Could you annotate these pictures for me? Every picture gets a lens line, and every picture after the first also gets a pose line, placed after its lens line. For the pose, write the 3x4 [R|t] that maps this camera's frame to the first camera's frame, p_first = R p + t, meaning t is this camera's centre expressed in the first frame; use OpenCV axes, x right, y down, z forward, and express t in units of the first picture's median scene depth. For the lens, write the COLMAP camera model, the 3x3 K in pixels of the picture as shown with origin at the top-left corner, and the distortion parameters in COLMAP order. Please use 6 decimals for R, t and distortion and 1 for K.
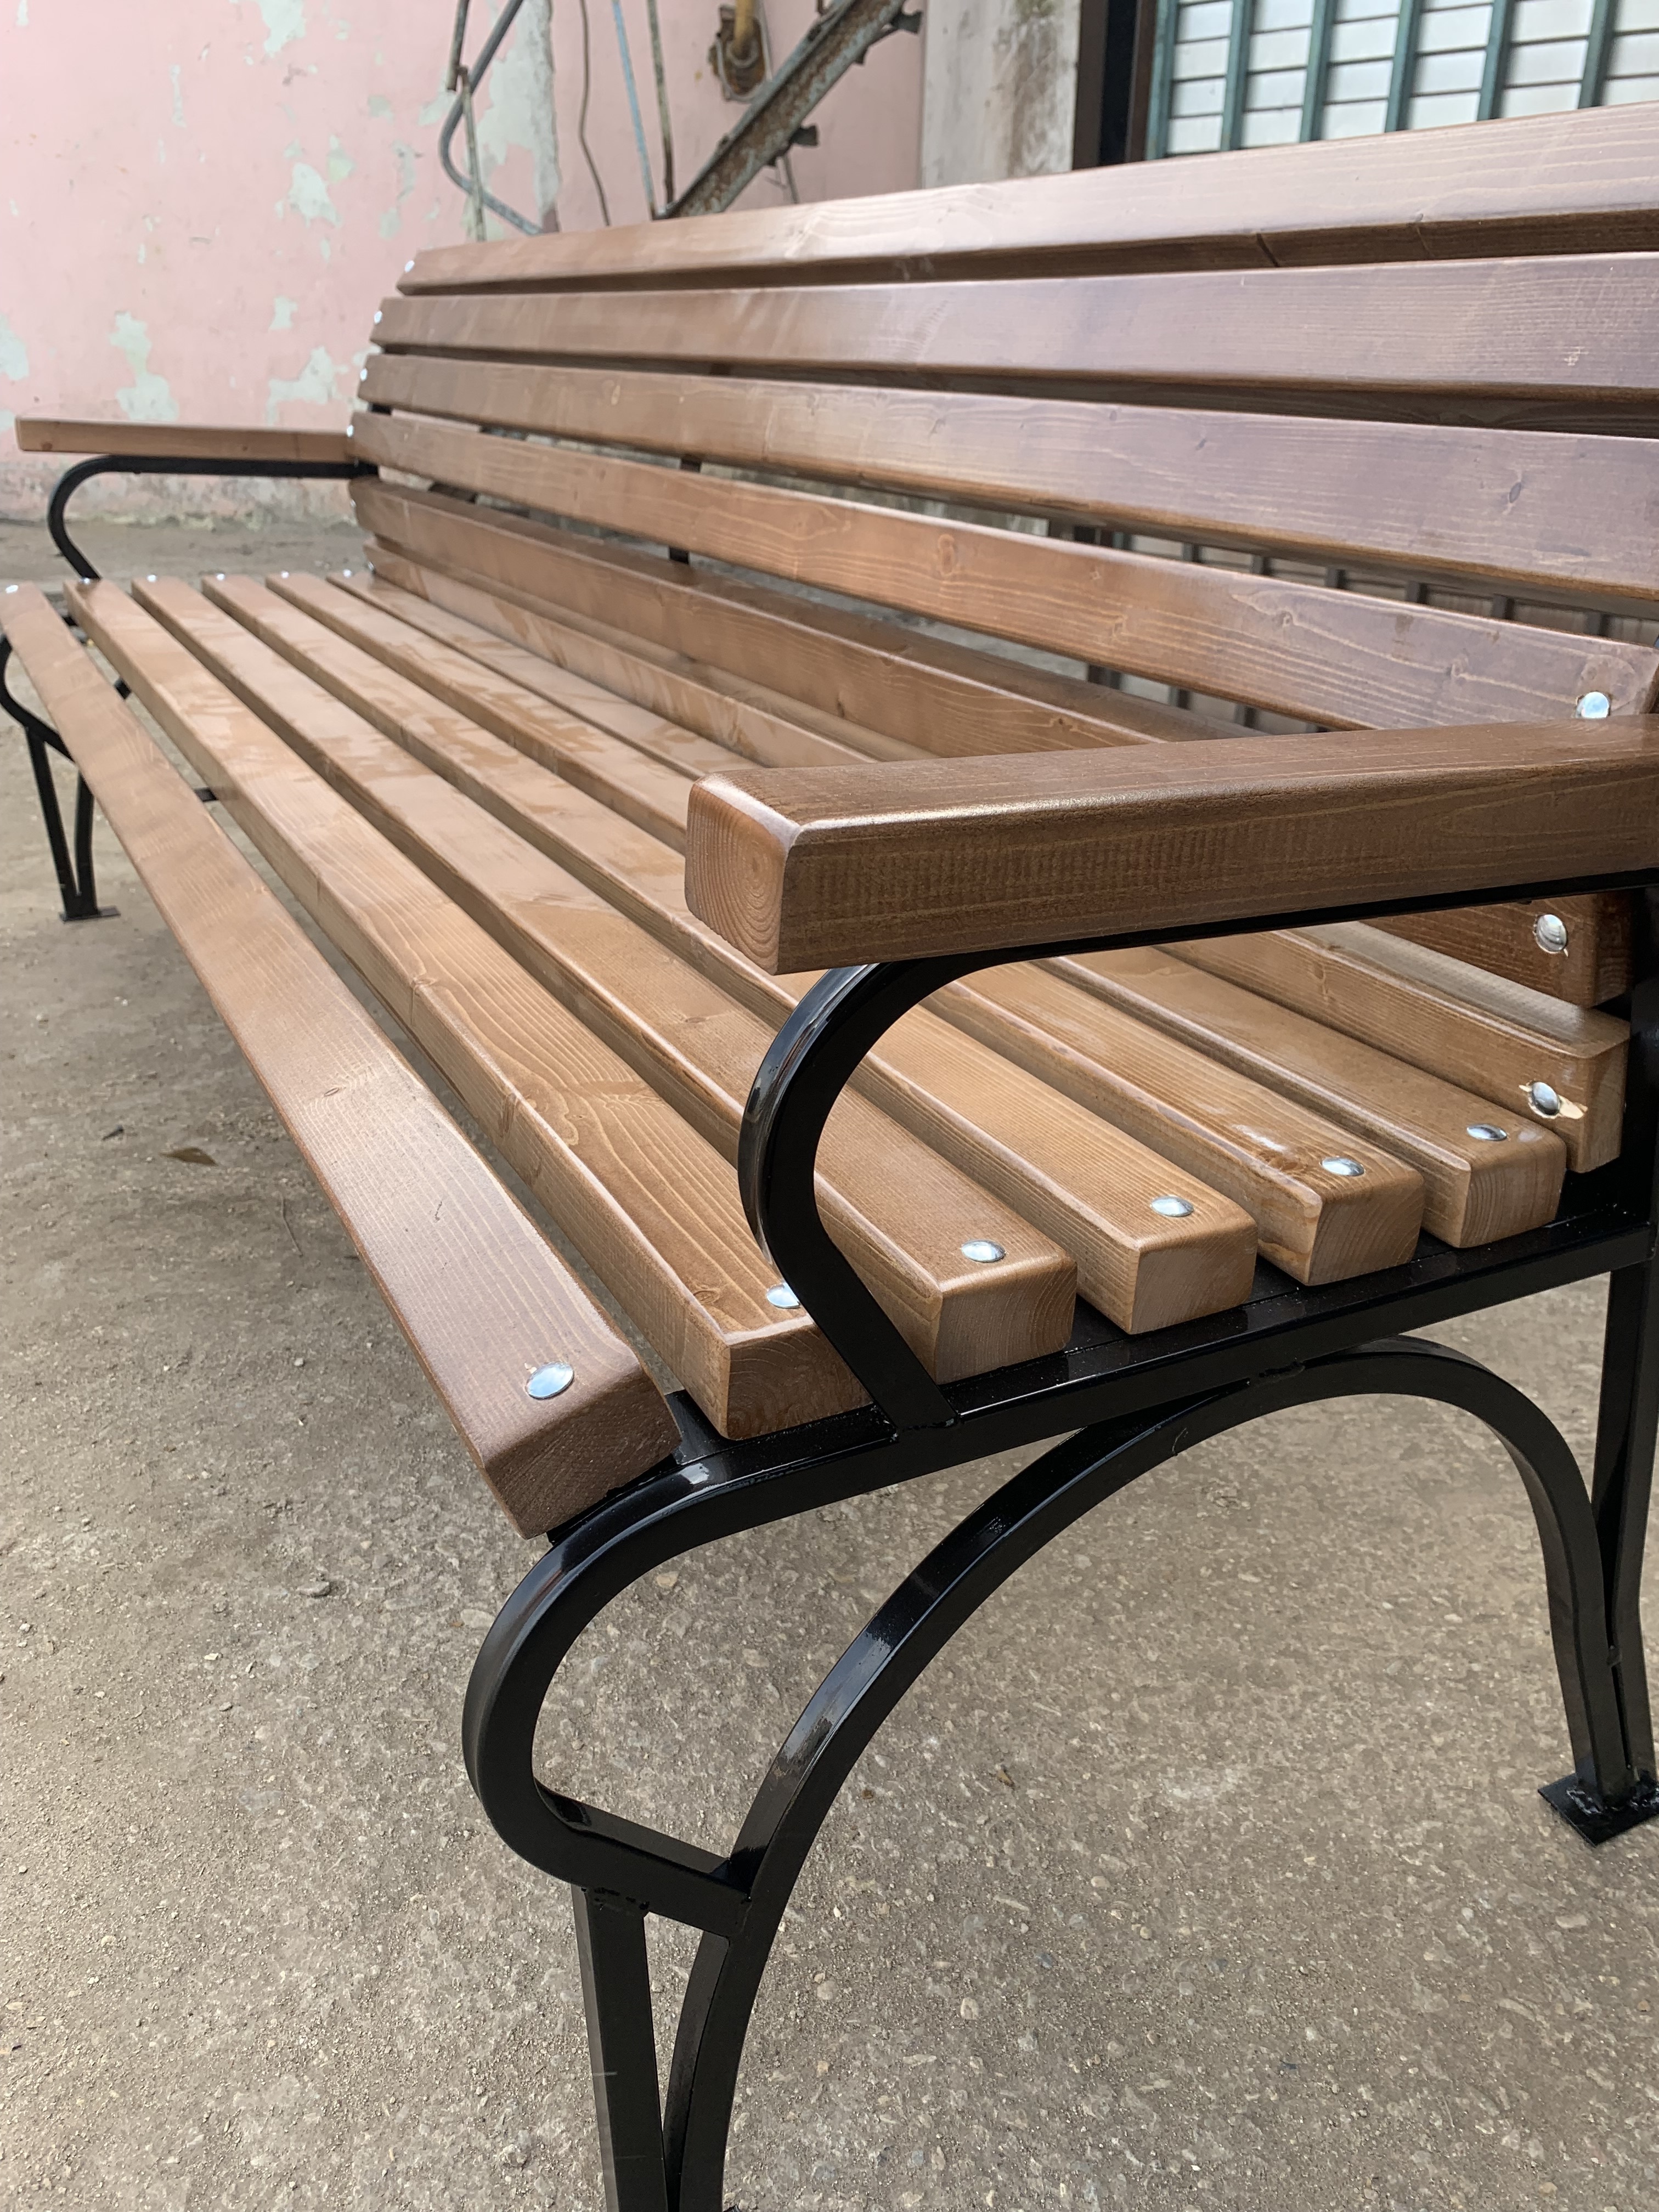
lens RADIAL K [[1718.1, 0, 829.5], [0, 1718.1, 1106.0], [0, 0, 1]] dist [0.012776, -0.006035]
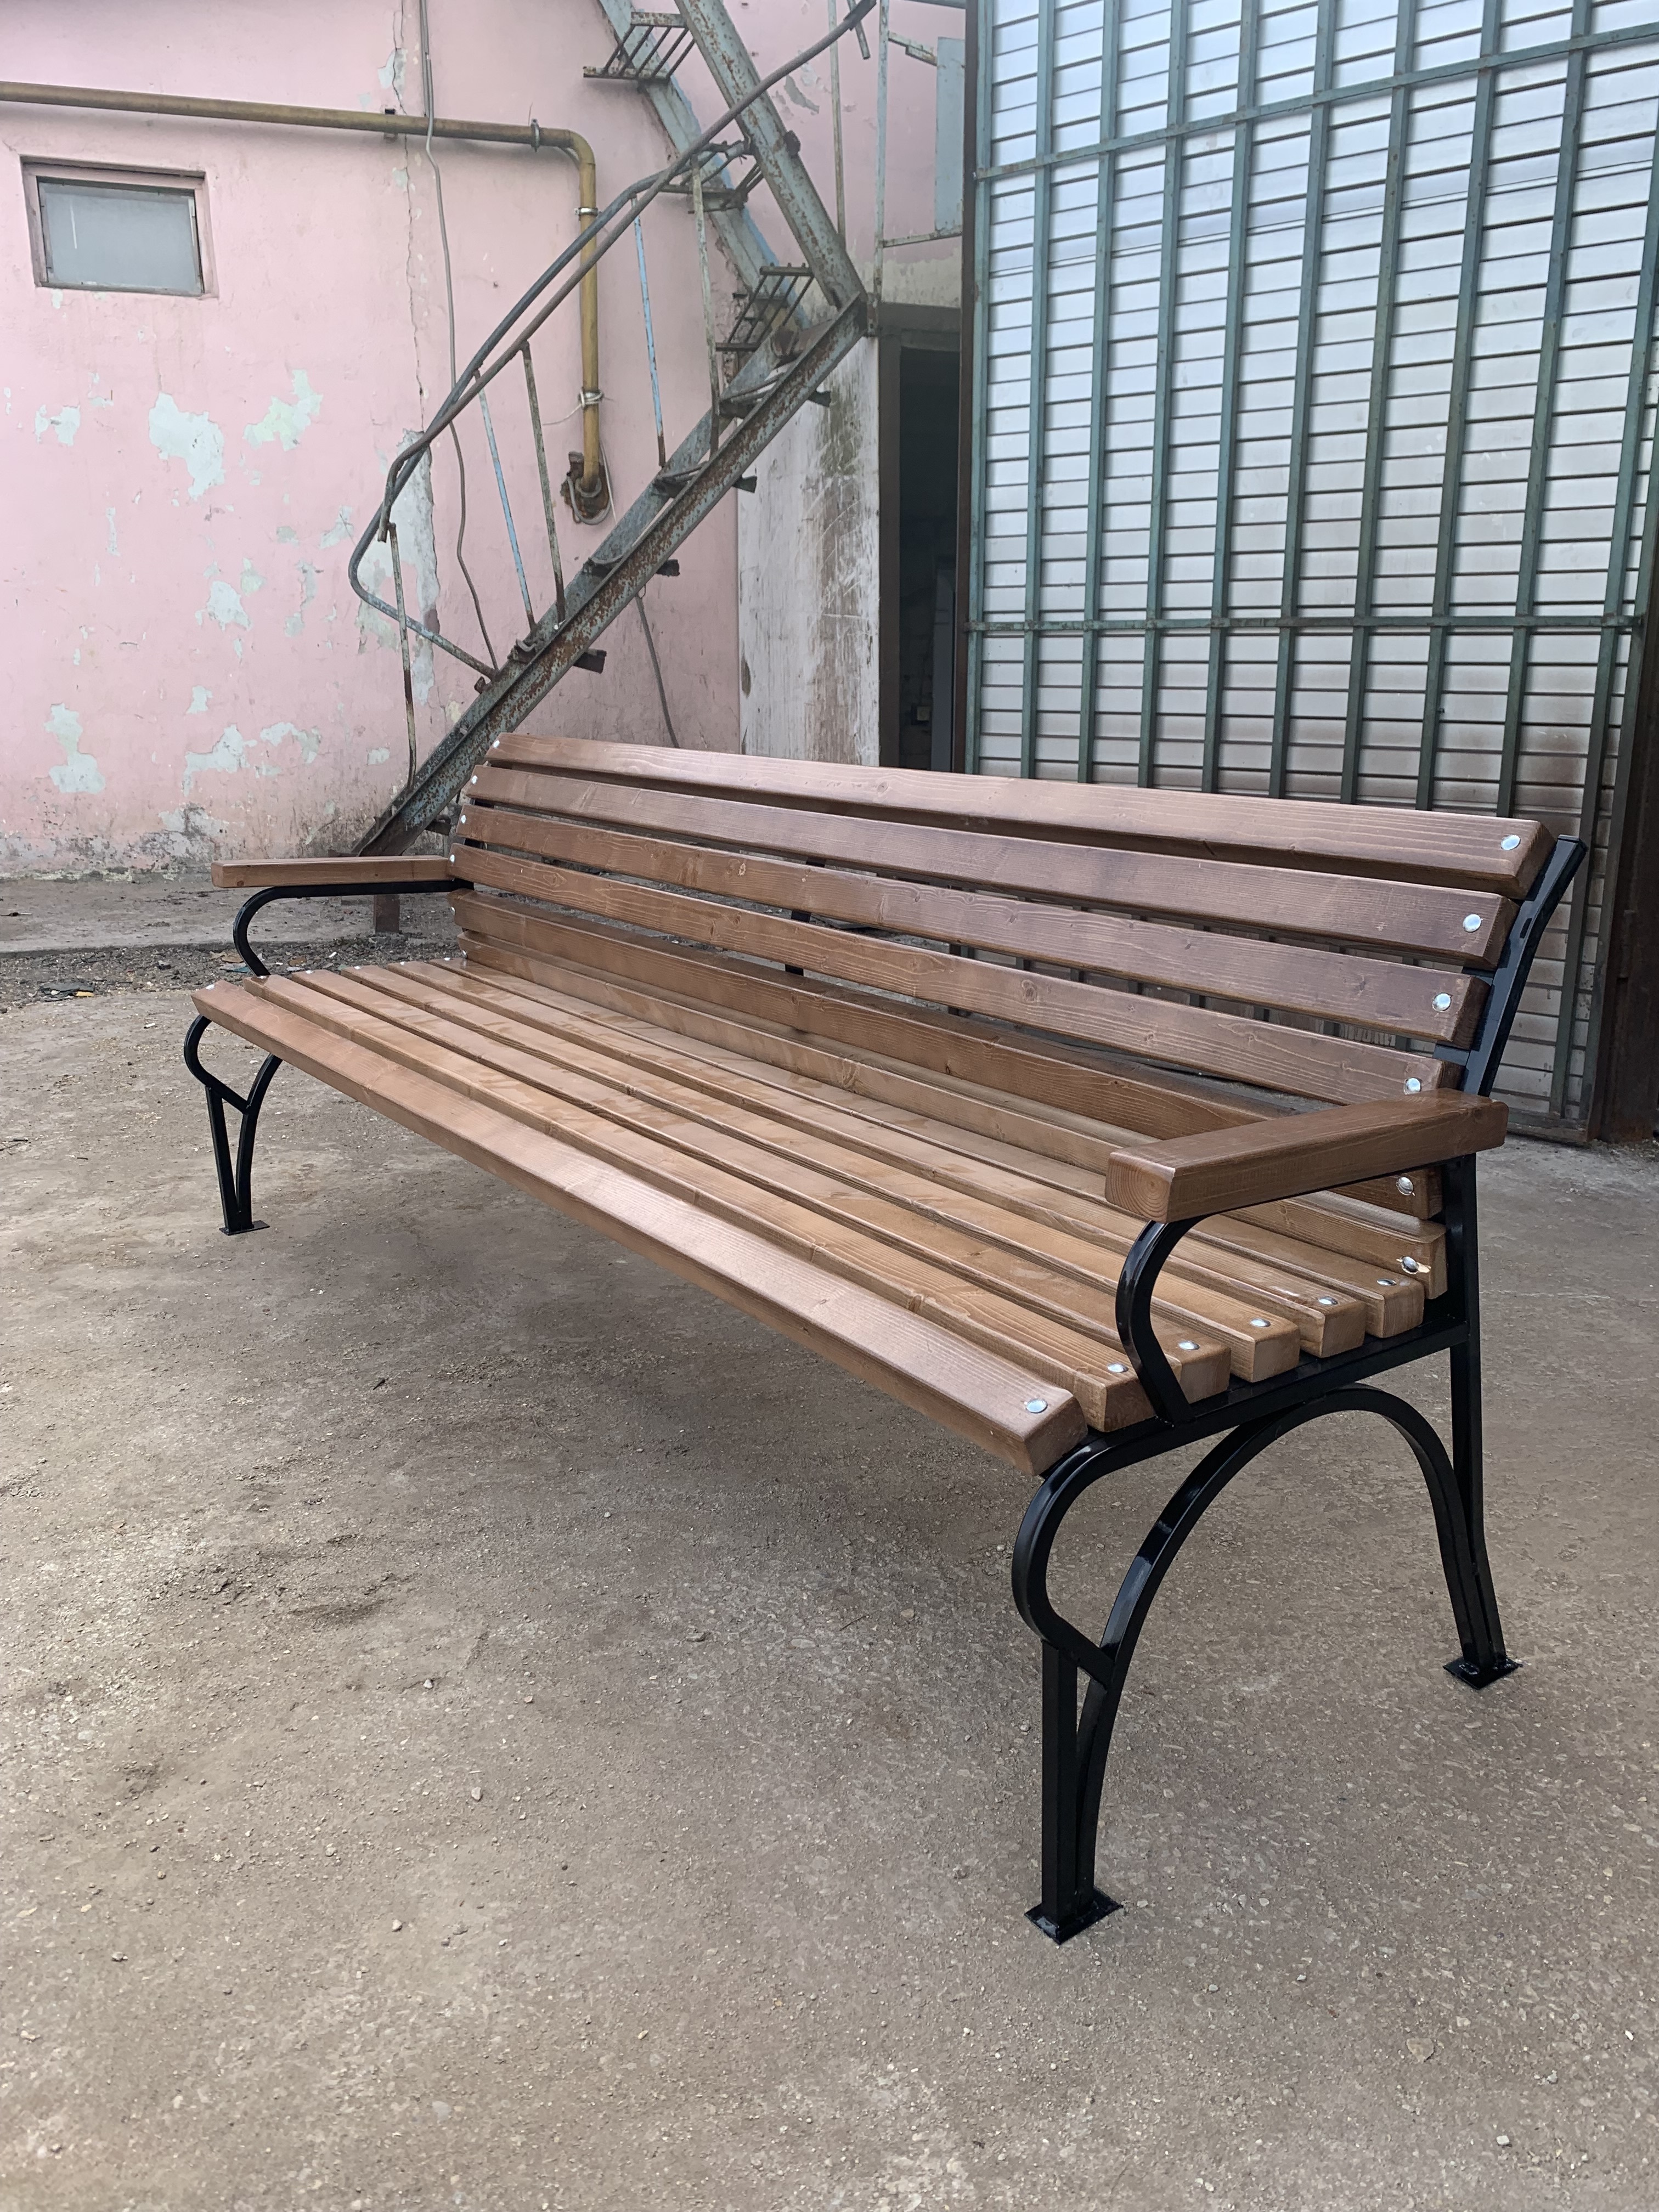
lens RADIAL K [[1674.8, 0, 820.6], [0, 1674.8, 1082.4], [0, 0, 1]] dist [0.017224, -0.006458]
pose [[0.990588, -0.055822, 0.124979, -0.389060], [0.075842, 0.983928, -0.161658, 0.039185], [-0.113946, 0.169615, 0.978901, -0.689174]]
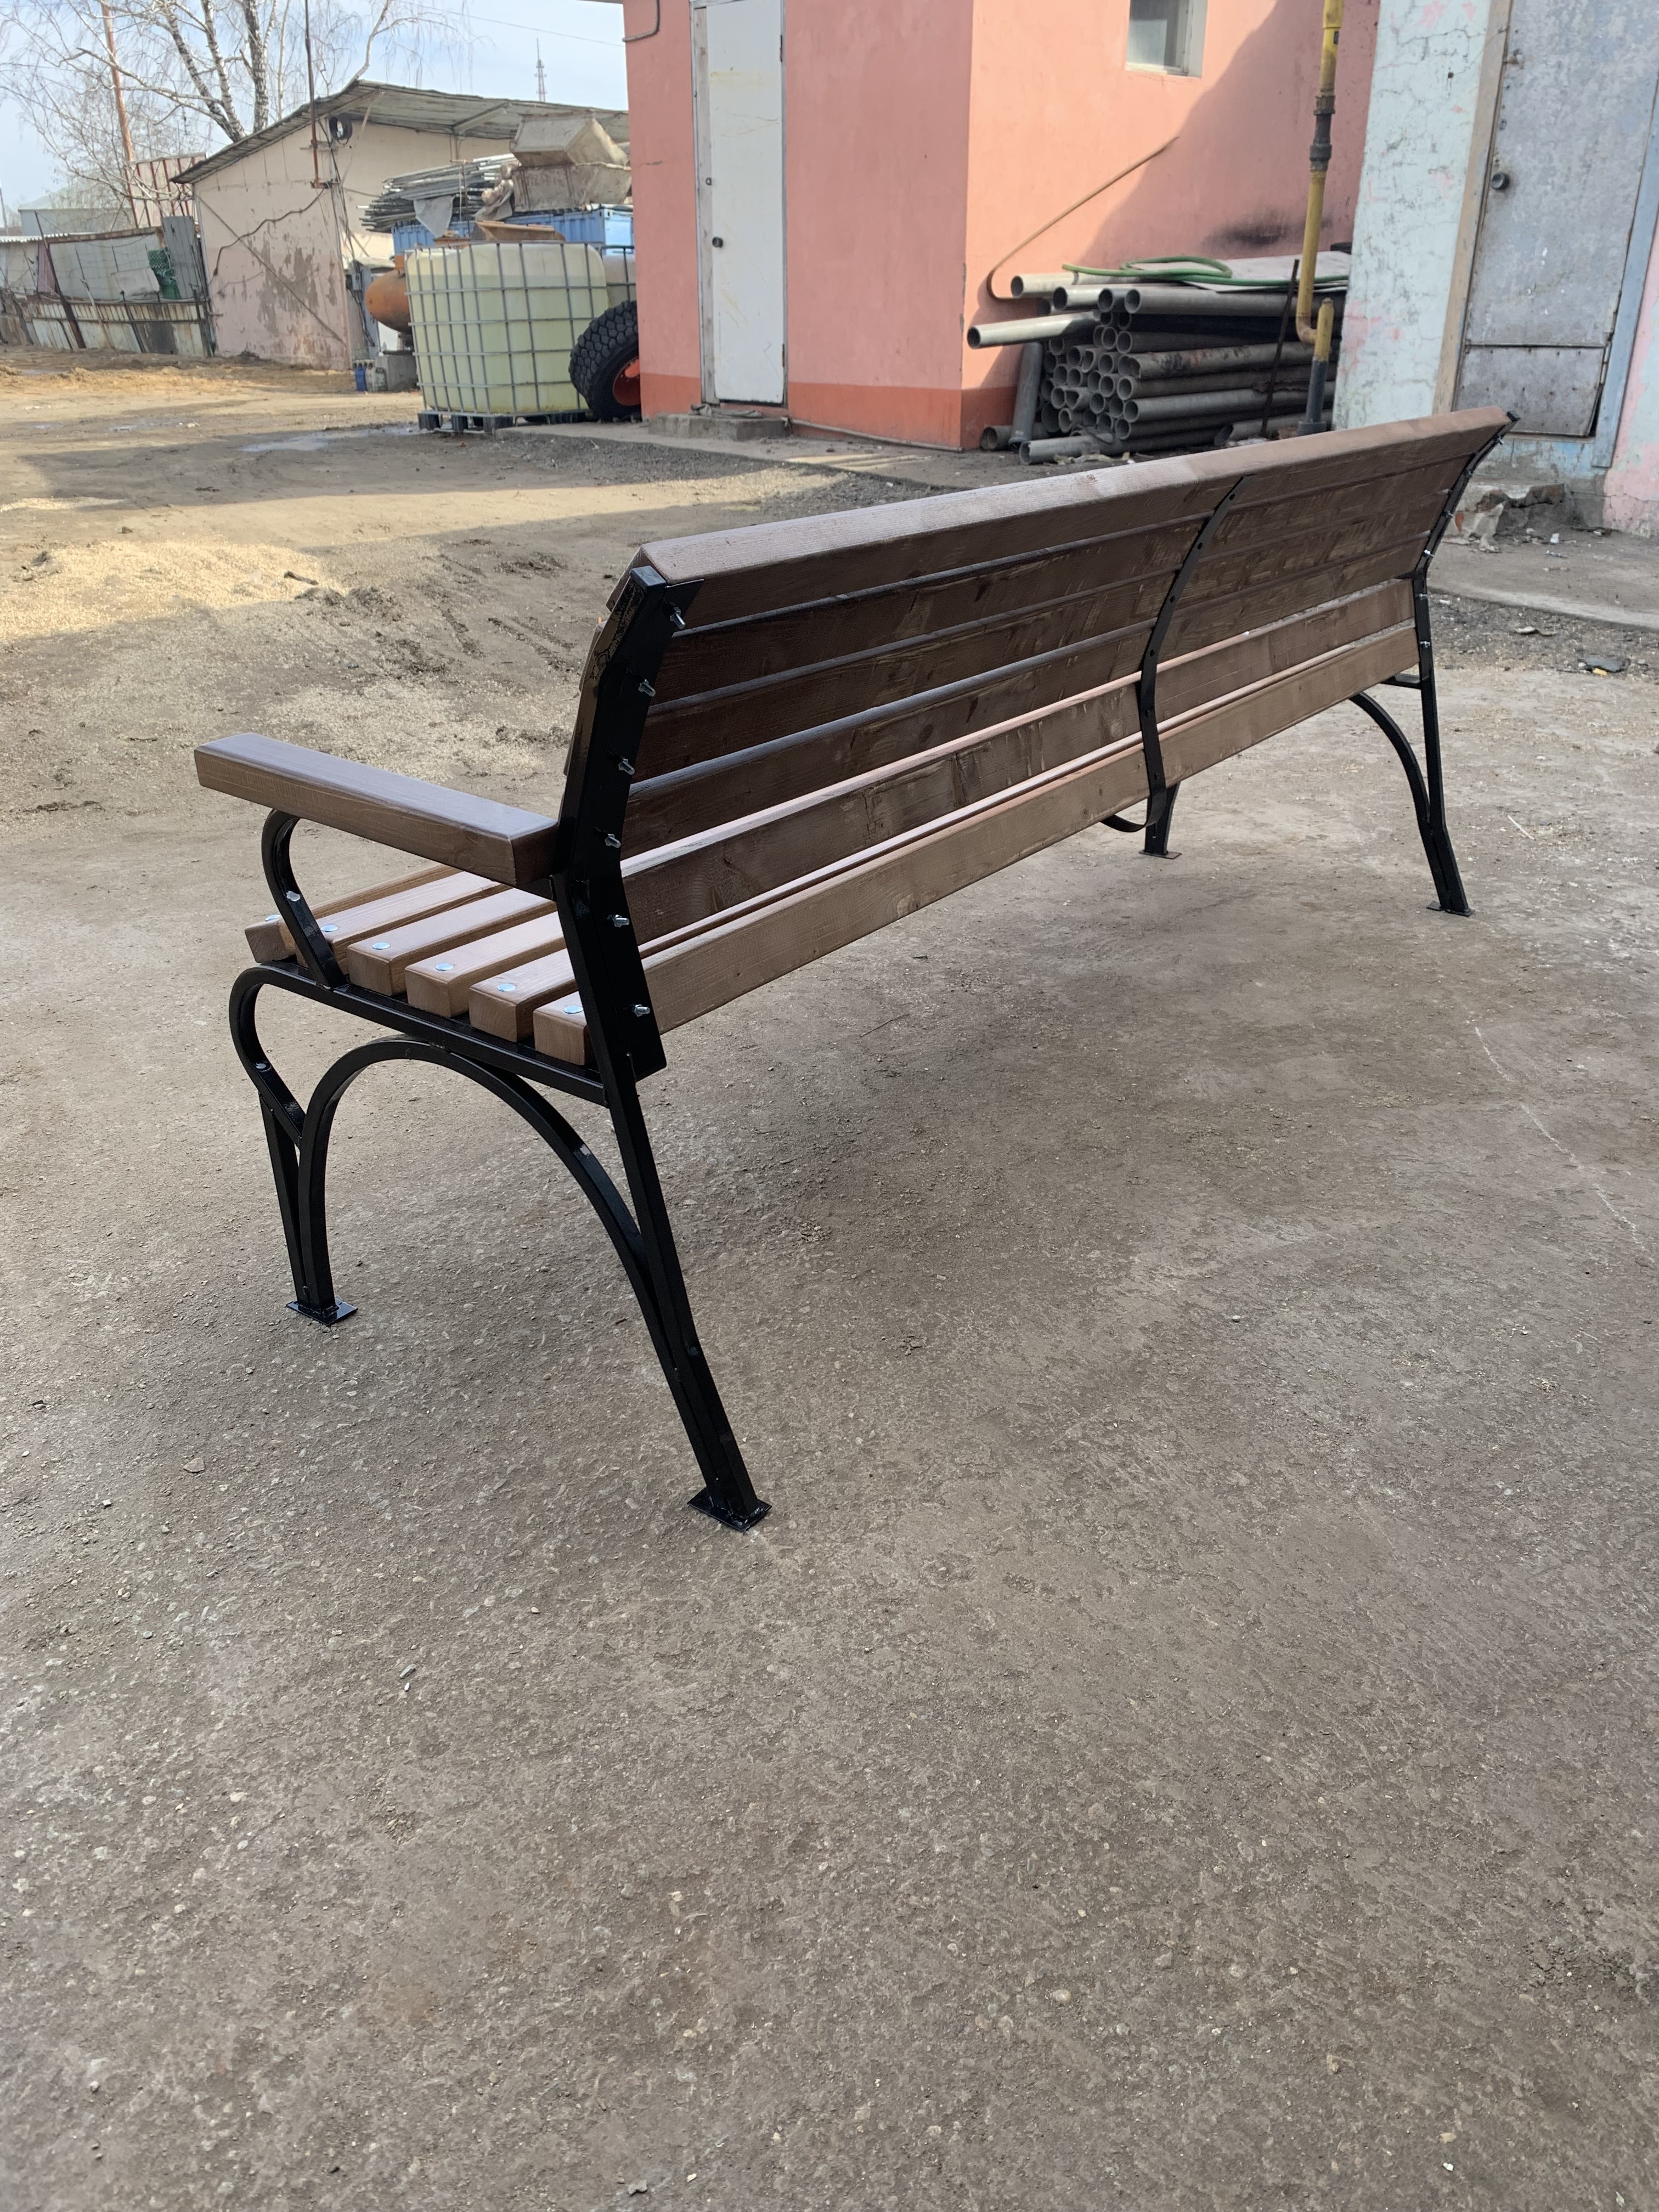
lens RADIAL K [[1718.1, 0, 829.5], [0, 1718.1, 1106.0], [0, 0, 1]] dist [0.012776, -0.006035]
pose [[0.452823, 0.373909, -0.809409, 1.672317], [-0.360417, 0.907102, 0.217404, -0.324821], [0.815507, 0.193280, 0.545520, 0.091416]]
